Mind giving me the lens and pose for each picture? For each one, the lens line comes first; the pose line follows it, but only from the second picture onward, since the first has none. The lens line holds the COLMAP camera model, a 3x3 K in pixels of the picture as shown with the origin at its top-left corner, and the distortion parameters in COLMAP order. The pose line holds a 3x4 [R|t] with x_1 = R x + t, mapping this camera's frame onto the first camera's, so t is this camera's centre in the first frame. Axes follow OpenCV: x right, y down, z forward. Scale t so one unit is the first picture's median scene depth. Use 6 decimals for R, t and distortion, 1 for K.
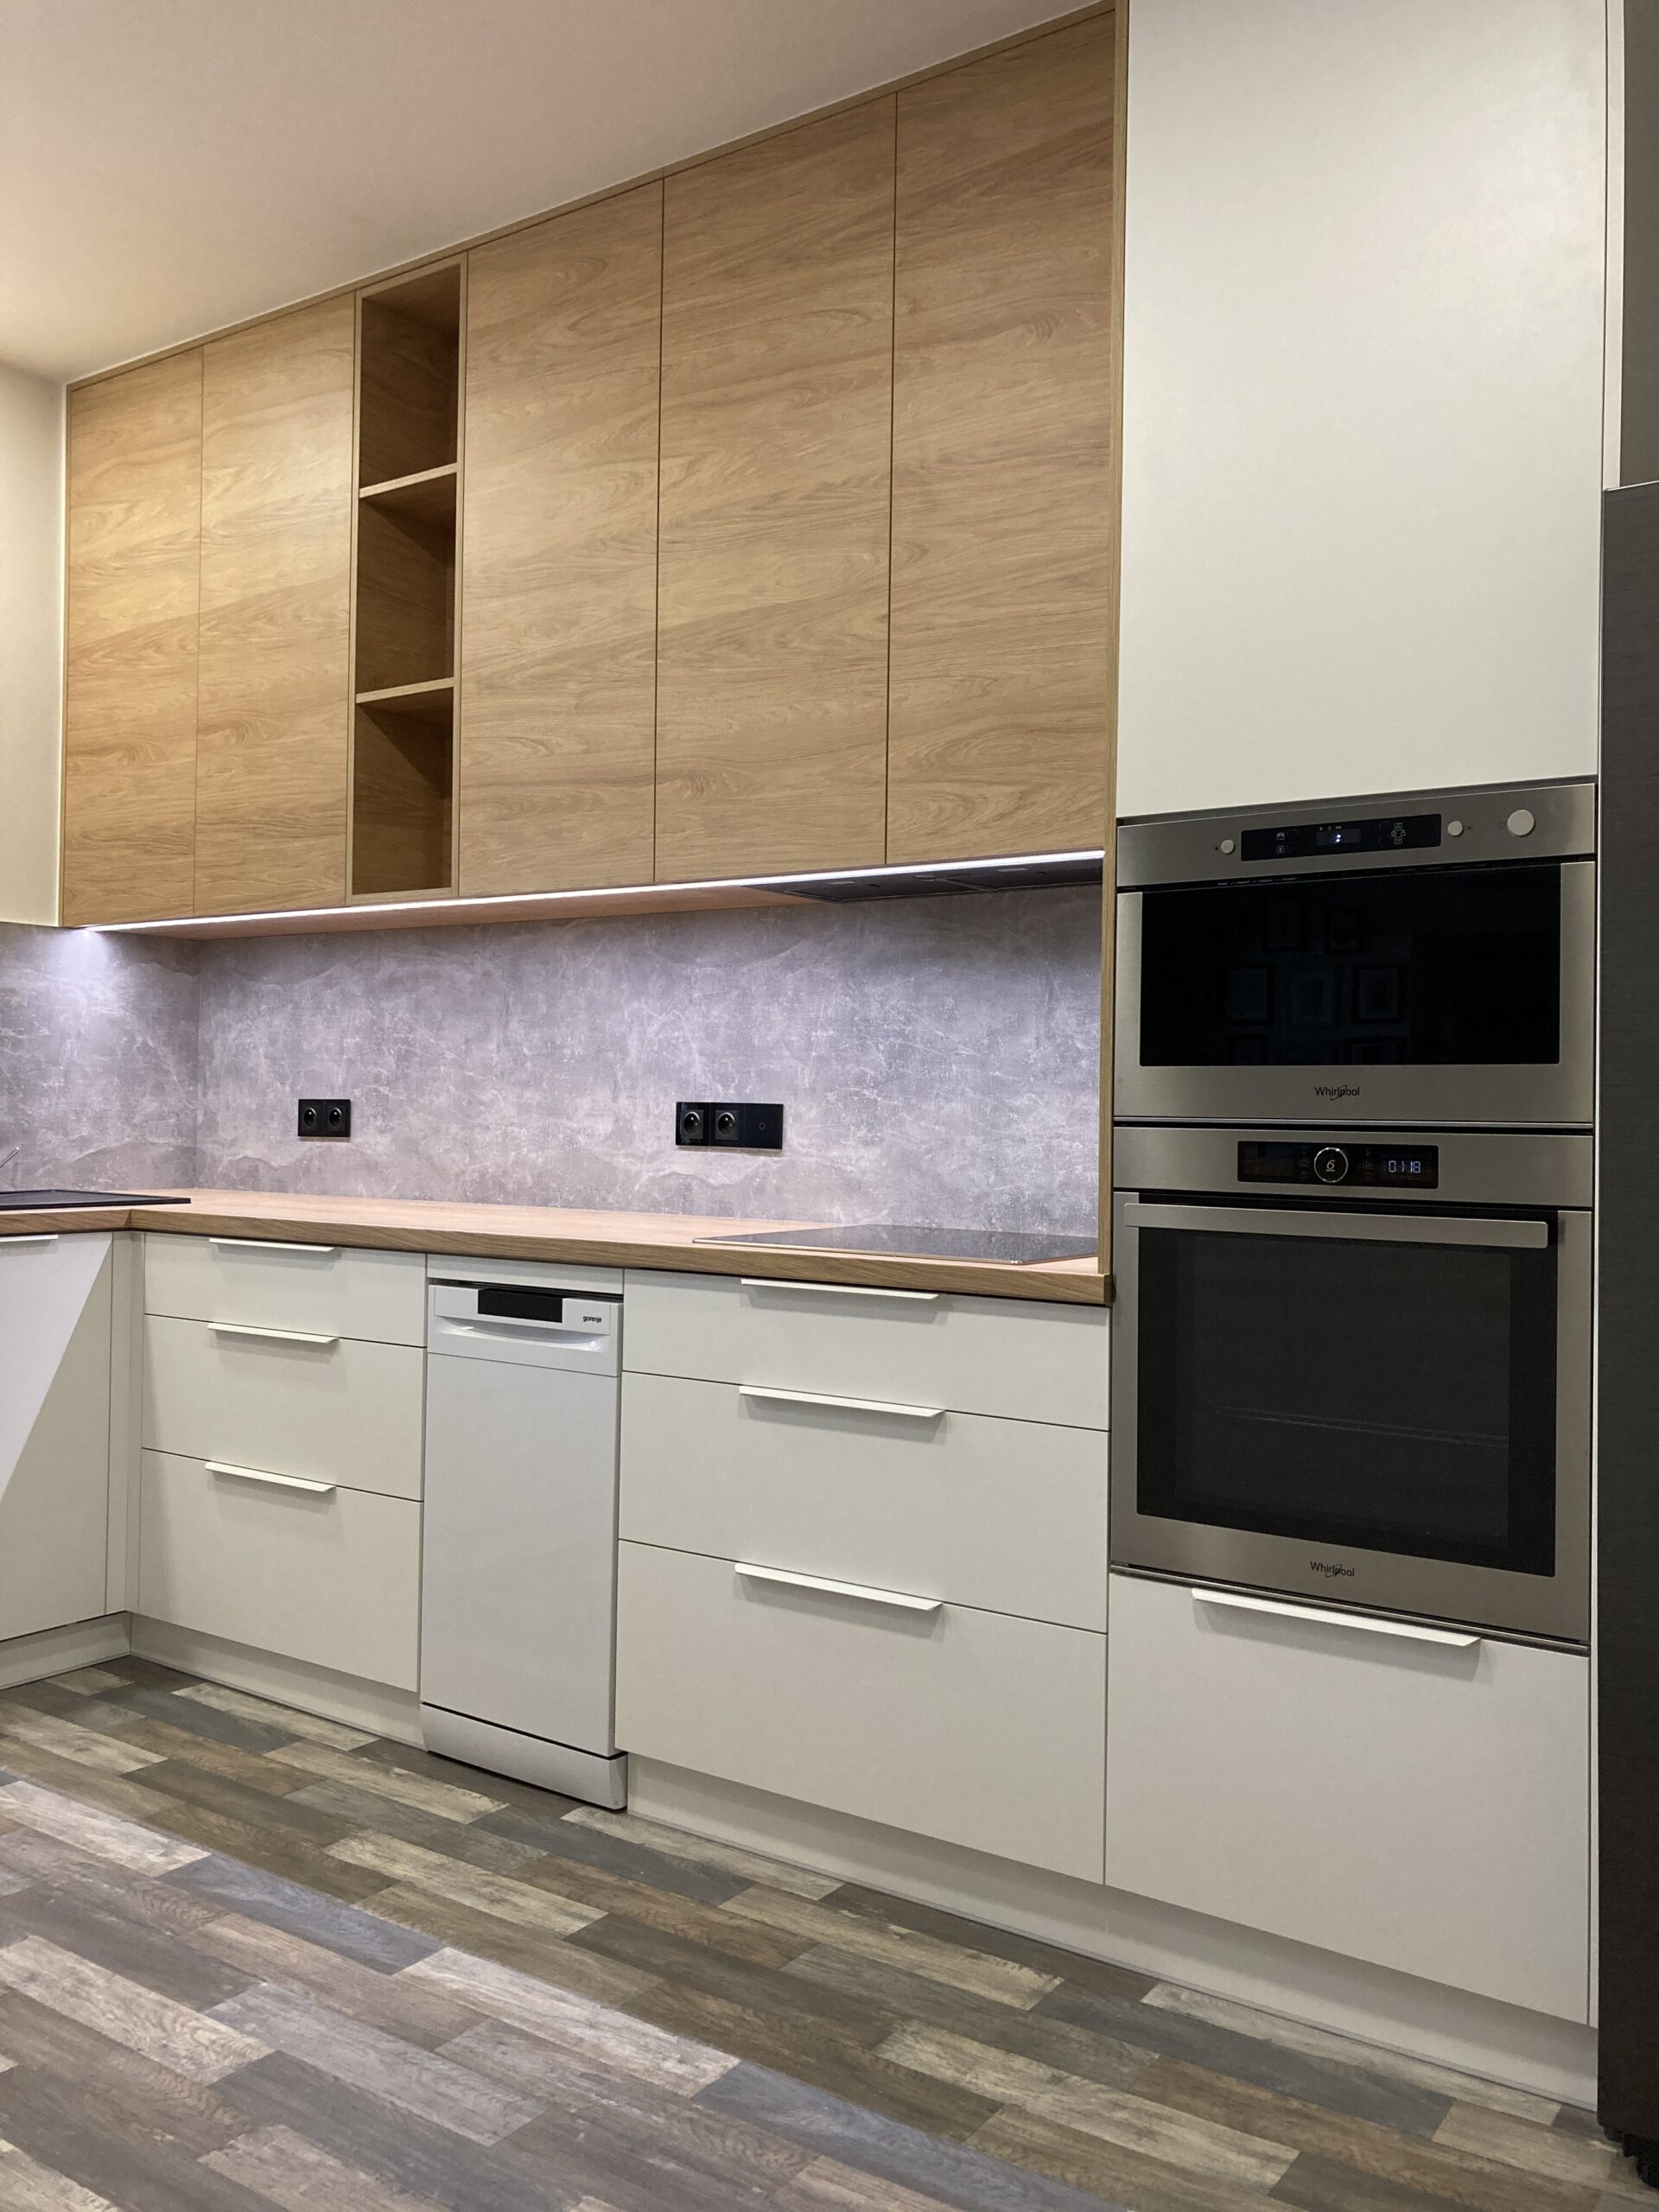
lens RADIAL K [[1806.8, 0, 863.0], [0, 1806.8, 1090.6], [0, 0, 1]] dist [0.033502, -0.038640]
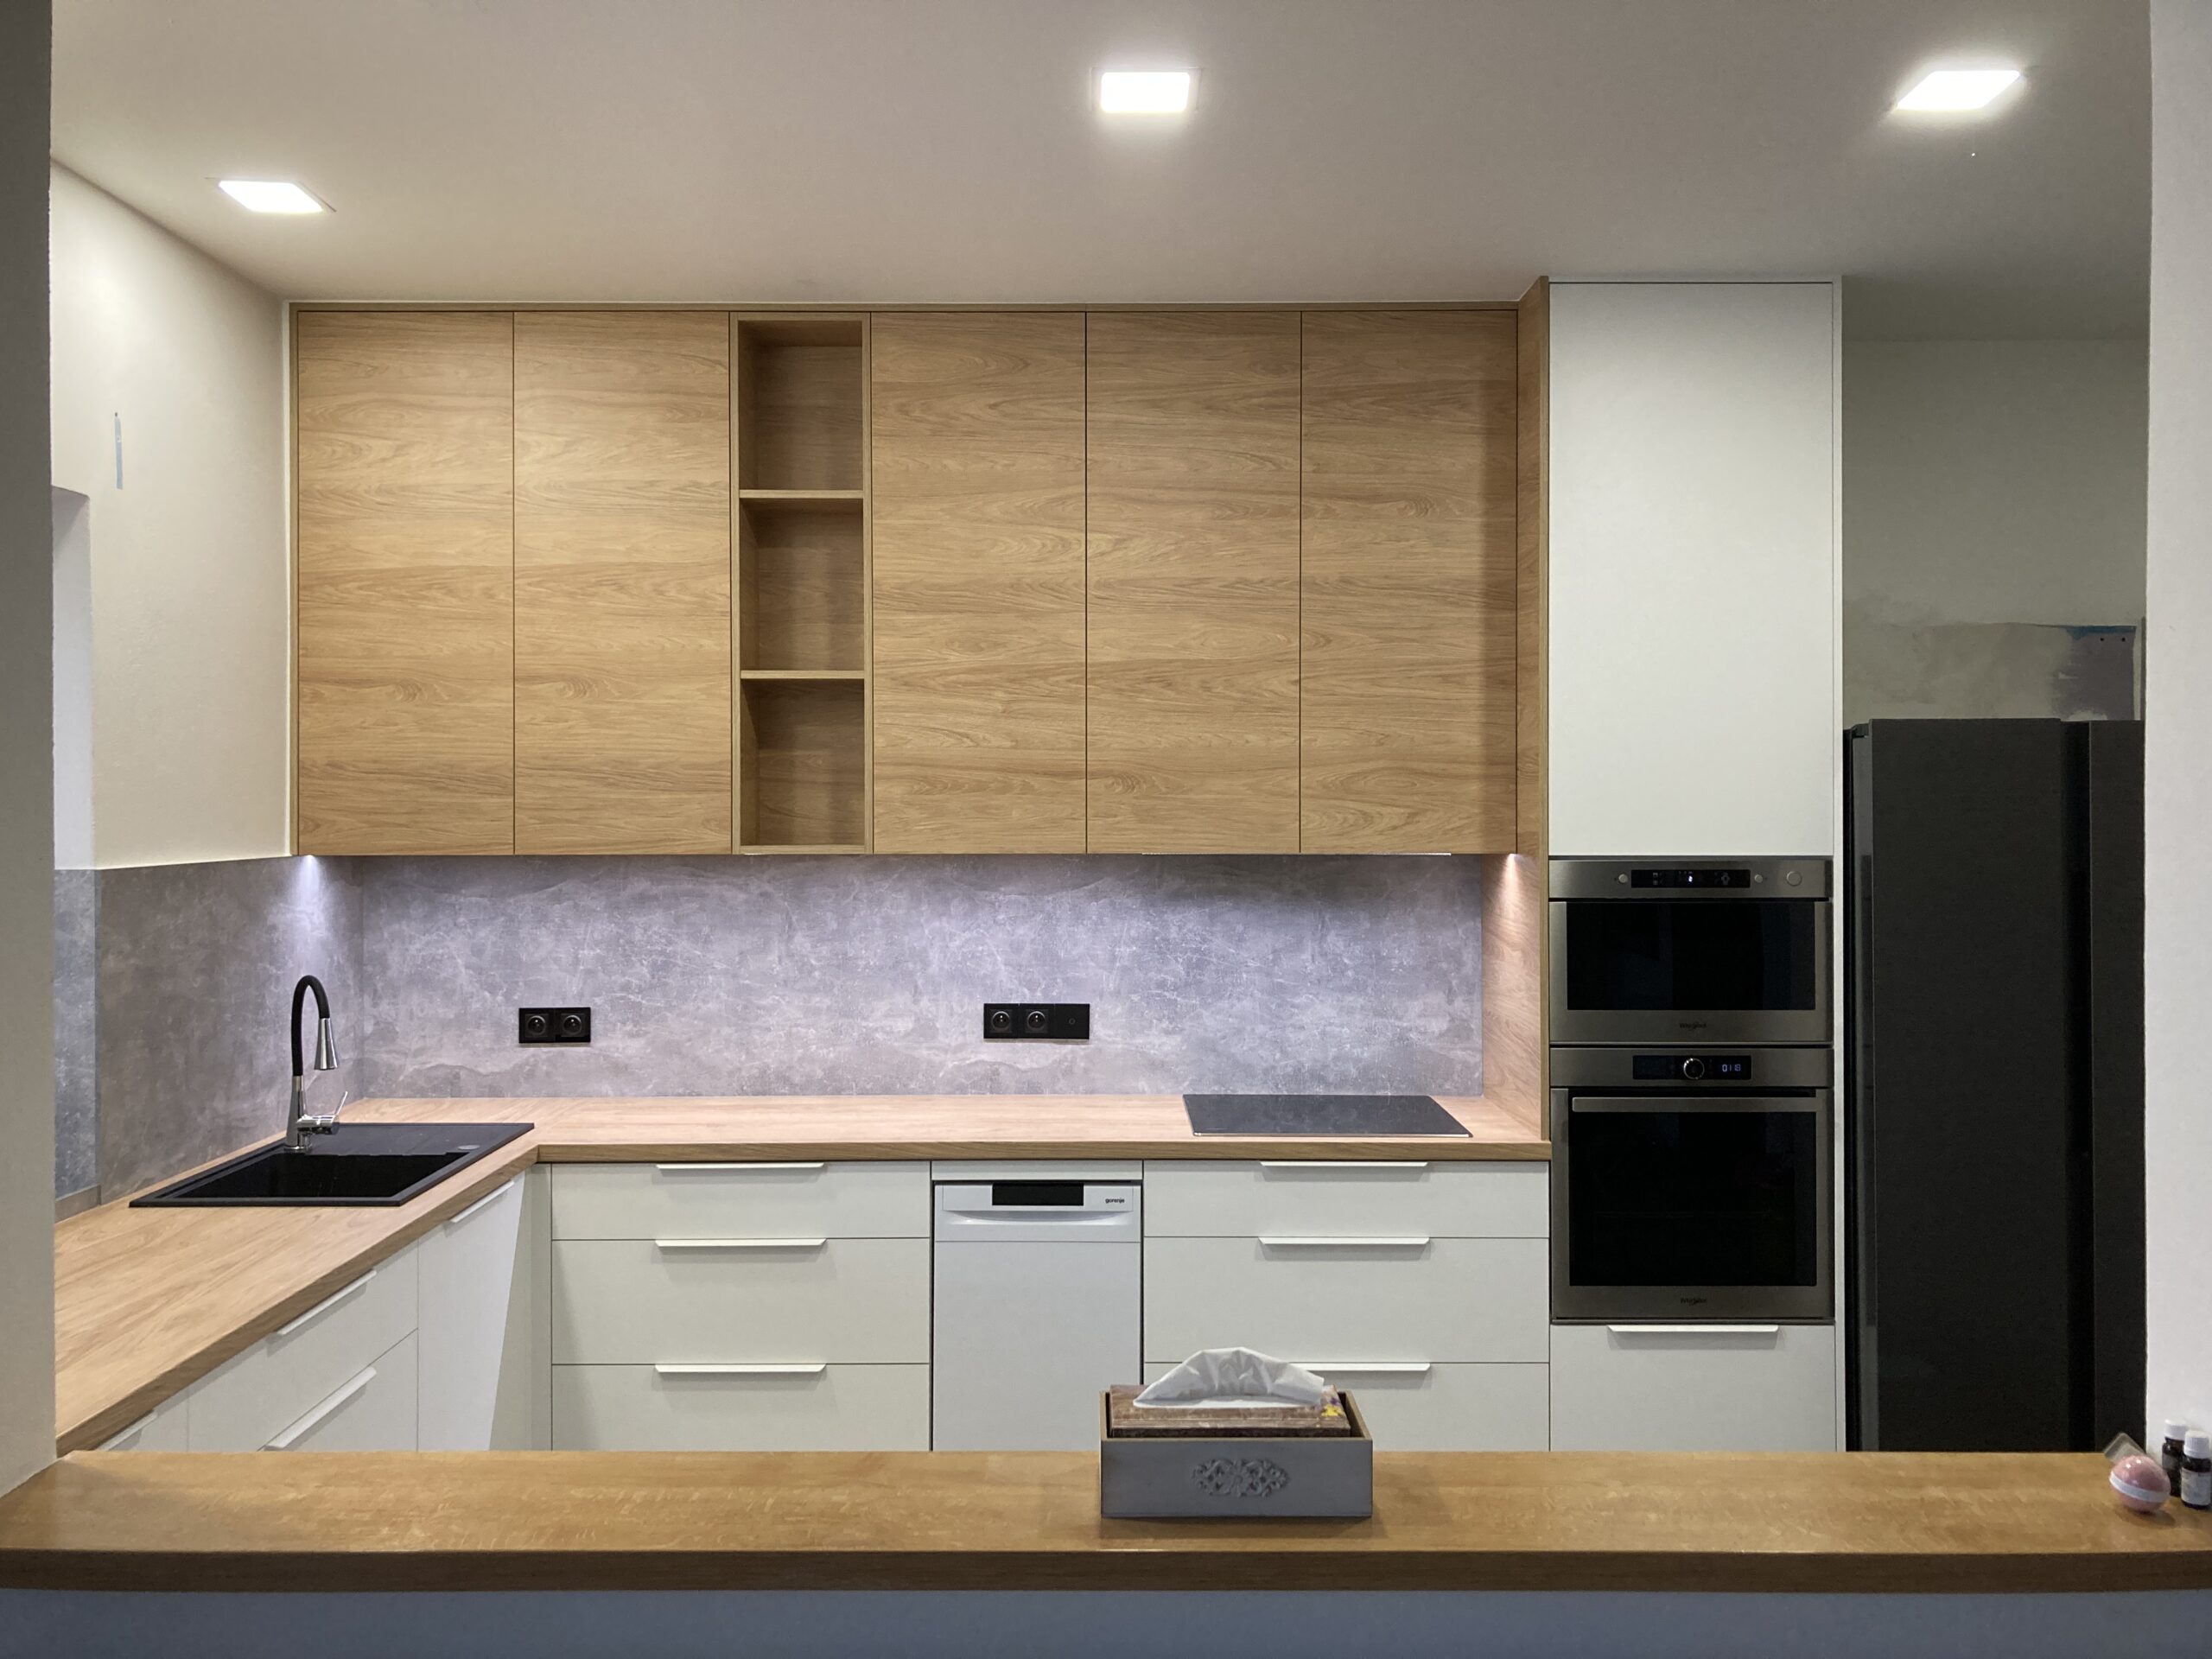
lens RADIAL K [[1806.8, 0, 1129.2], [0, 1806.8, 800.9], [0, 0, 1]] dist [0.033502, -0.038640]
pose [[0.824642, -0.014725, 0.565463, -0.804297], [0.006783, 0.999847, 0.016145, -0.170384], [-0.565614, -0.009478, 0.824616, -0.086877]]
